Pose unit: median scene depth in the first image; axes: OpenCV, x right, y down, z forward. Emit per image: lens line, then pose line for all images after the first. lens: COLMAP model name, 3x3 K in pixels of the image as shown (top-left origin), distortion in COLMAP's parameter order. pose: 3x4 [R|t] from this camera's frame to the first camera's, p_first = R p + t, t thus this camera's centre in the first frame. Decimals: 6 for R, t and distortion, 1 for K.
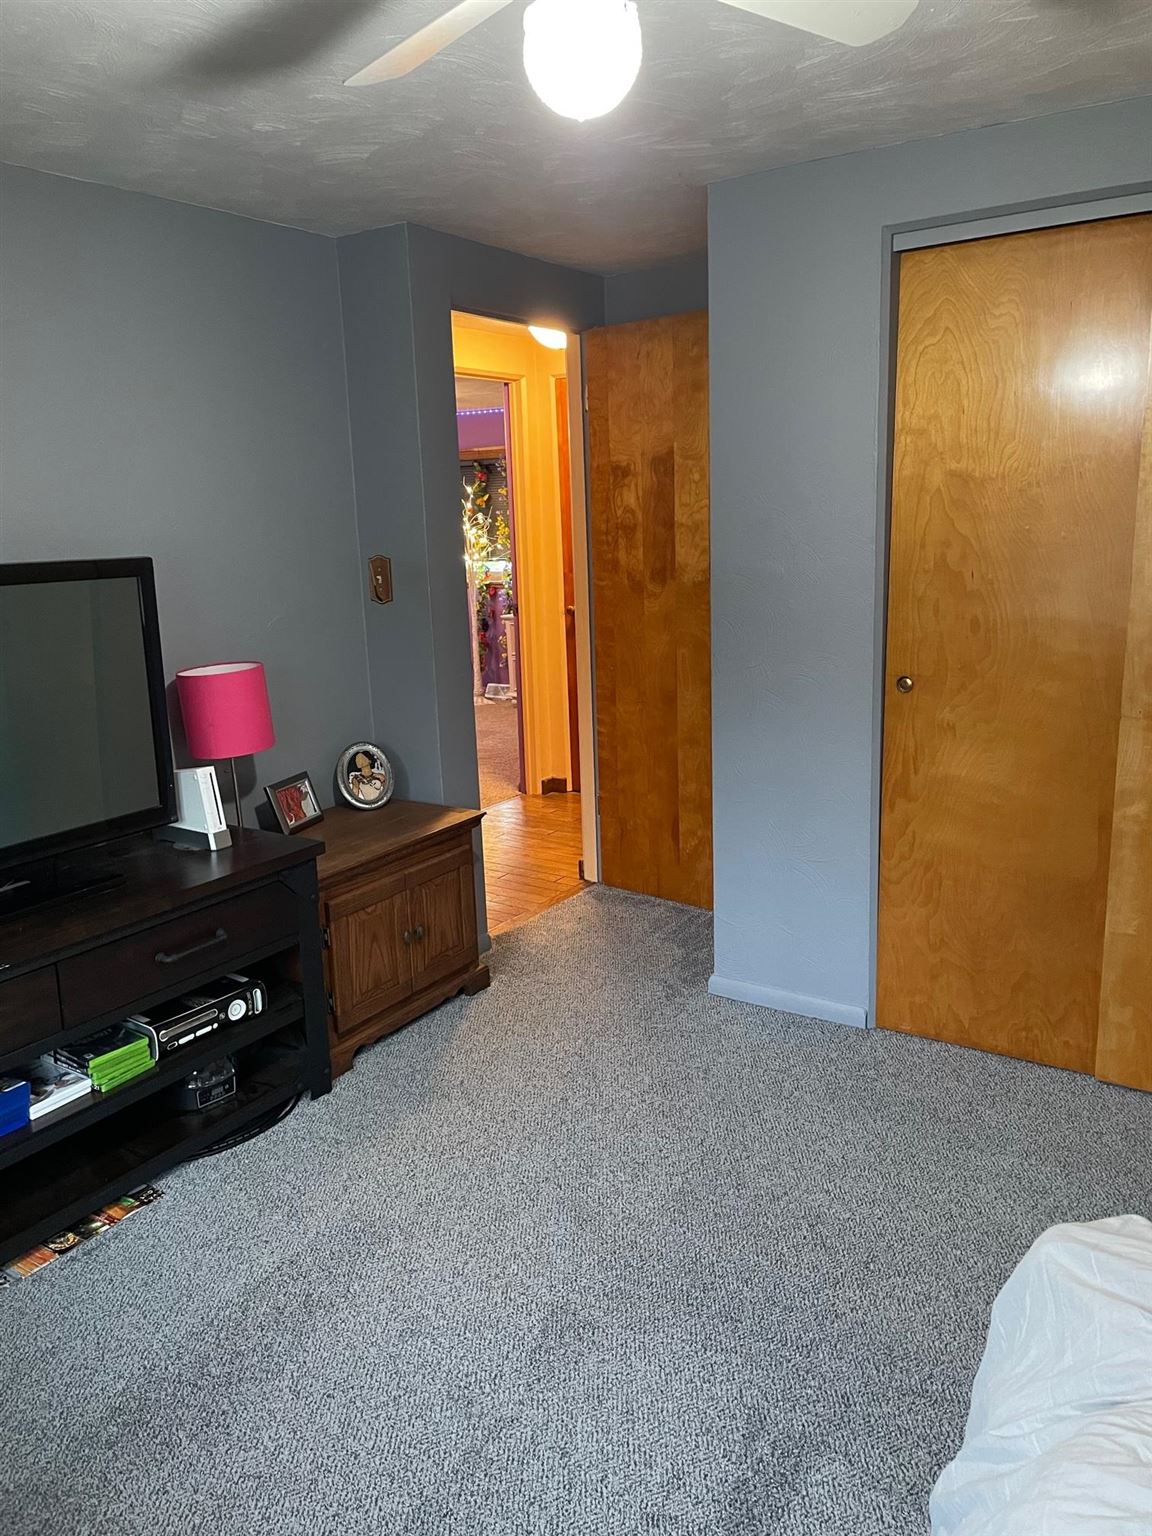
lens RADIAL K [[1156.9, 0, 576.0], [0, 1156.9, 768.0], [0, 0, 1]] dist [0.108650, -0.158950]
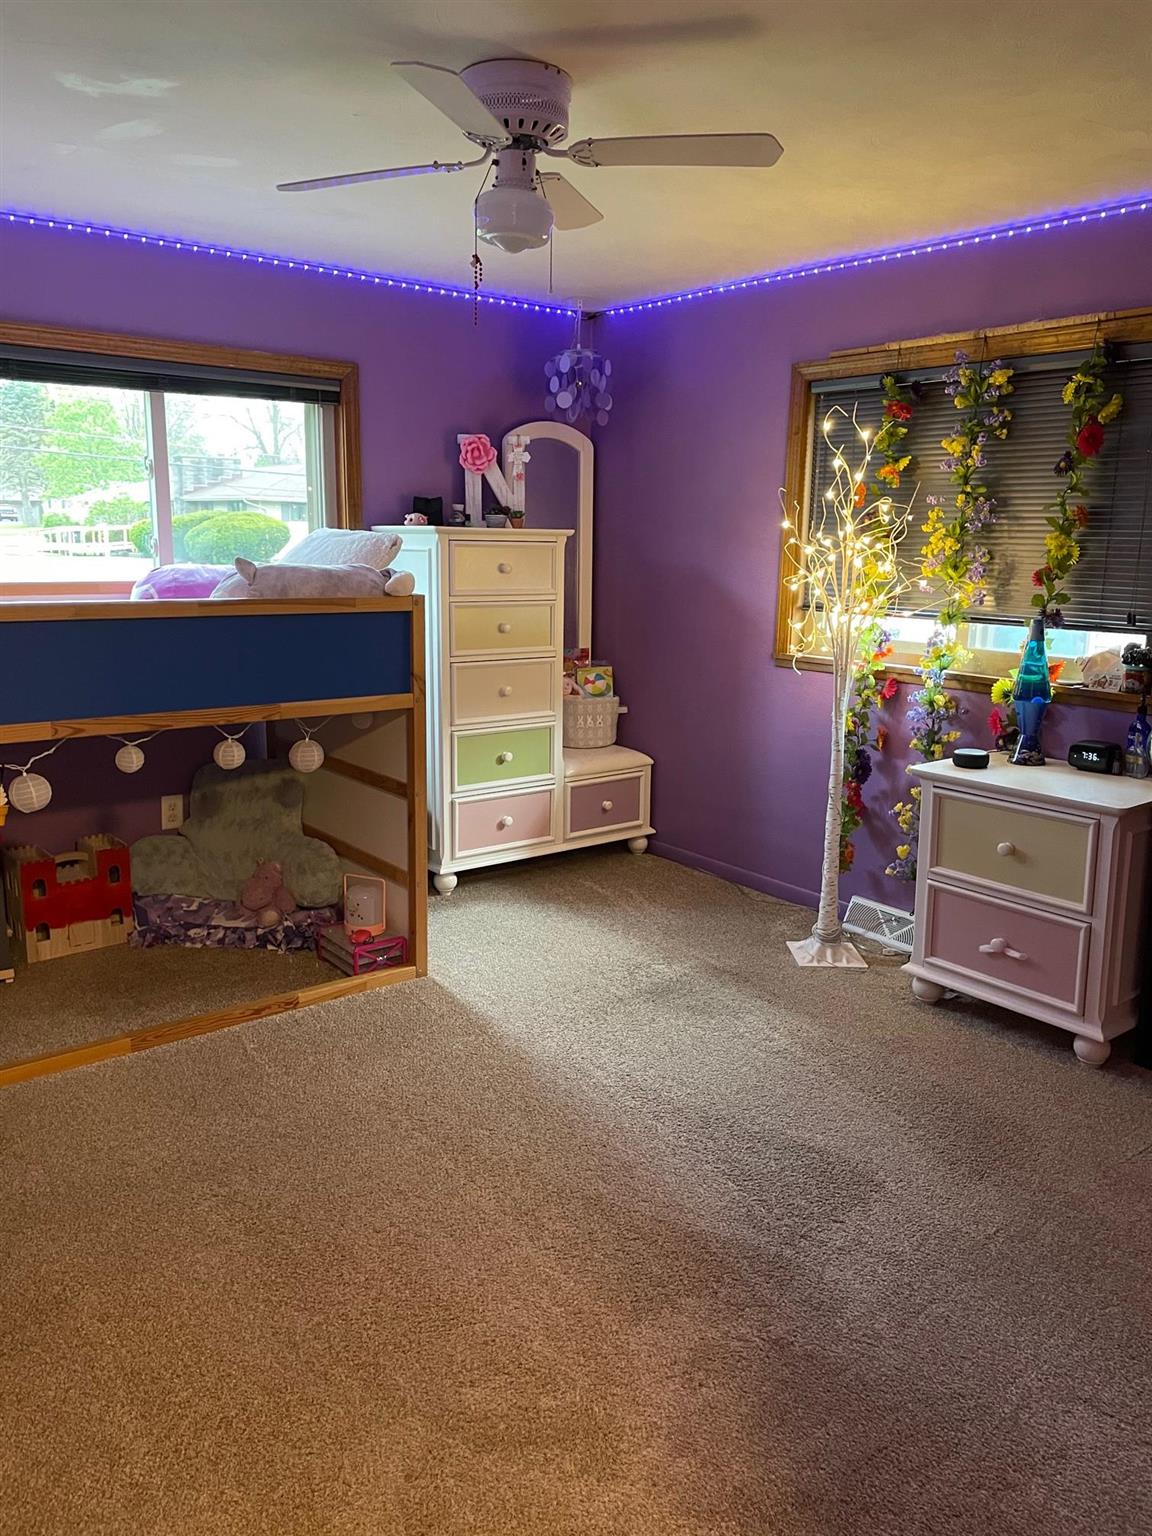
lens RADIAL K [[1156.9, 0, 576.0], [0, 1156.9, 768.0], [0, 0, 1]] dist [0.108650, -0.158950]
pose [[0.949548, 0.110888, -0.293364, -0.054394], [-0.114805, 0.993380, 0.003890, -0.115237], [0.291853, 0.029986, 0.955993, 0.580074]]
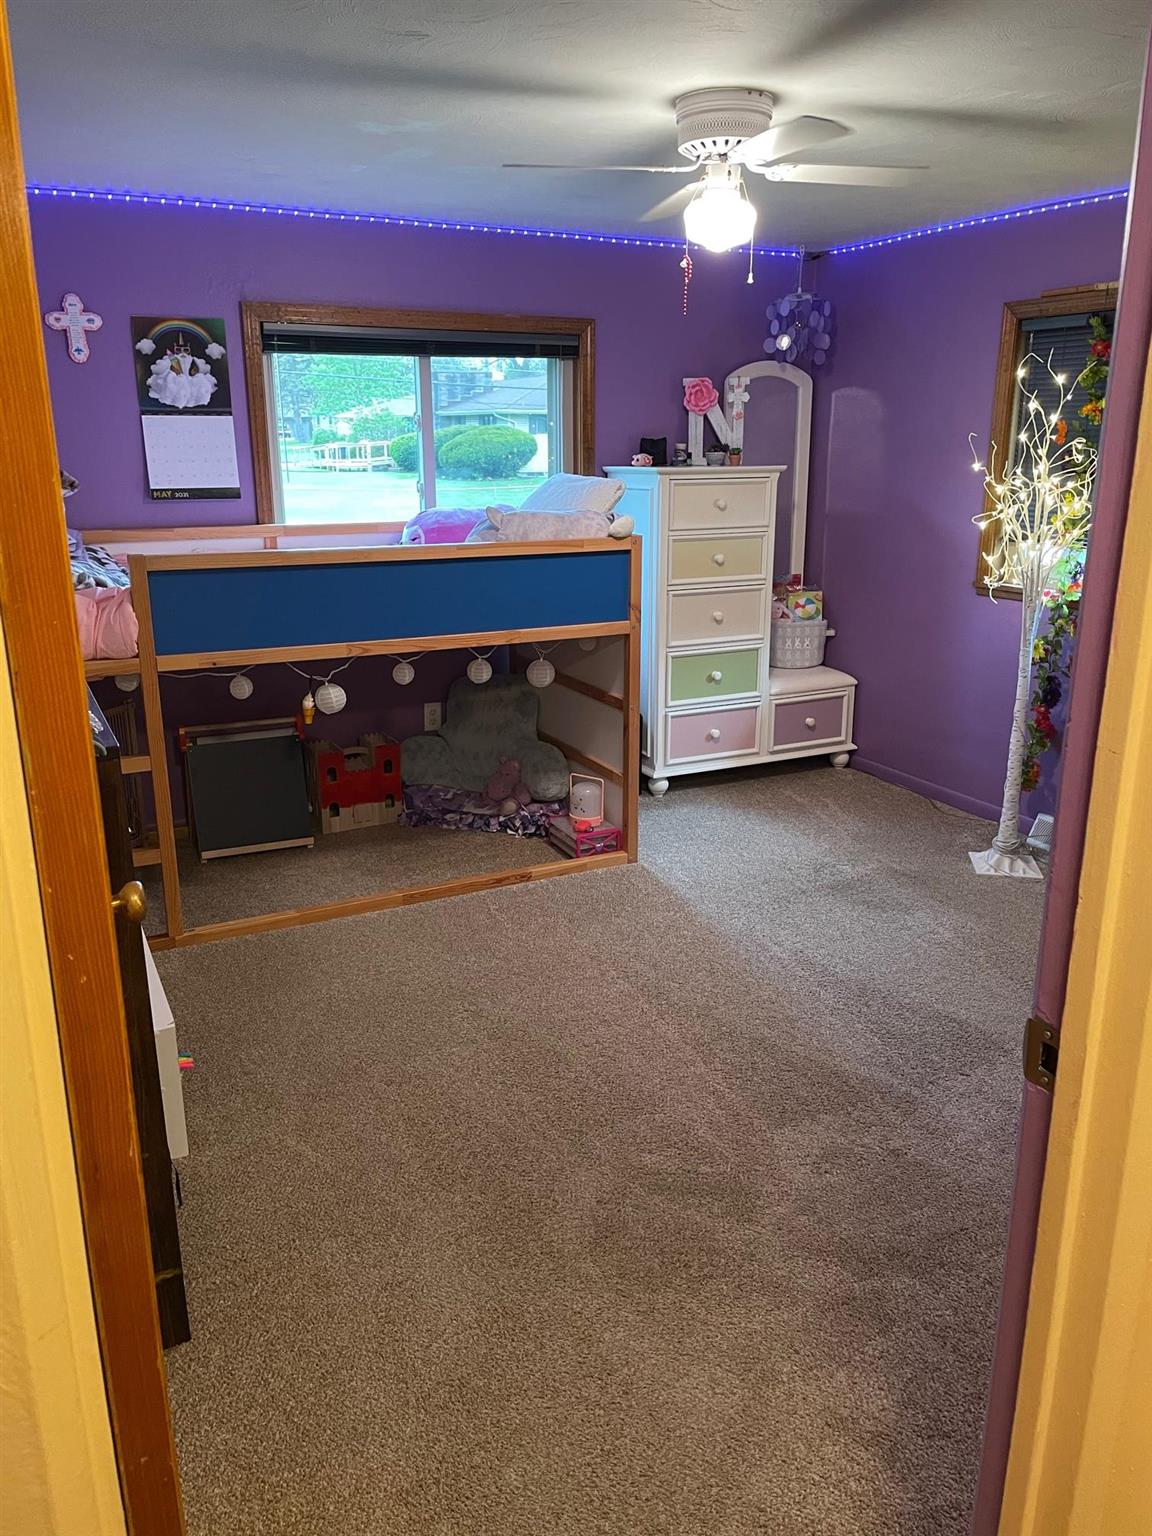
lens RADIAL K [[1156.9, 0, 576.0], [0, 1156.9, 768.0], [0, 0, 1]] dist [0.108650, -0.158950]
pose [[0.868307, 0.167378, -0.466935, -0.022404], [-0.133647, 0.985480, 0.104728, -0.120069], [0.477684, -0.028531, 0.878068, 0.528851]]
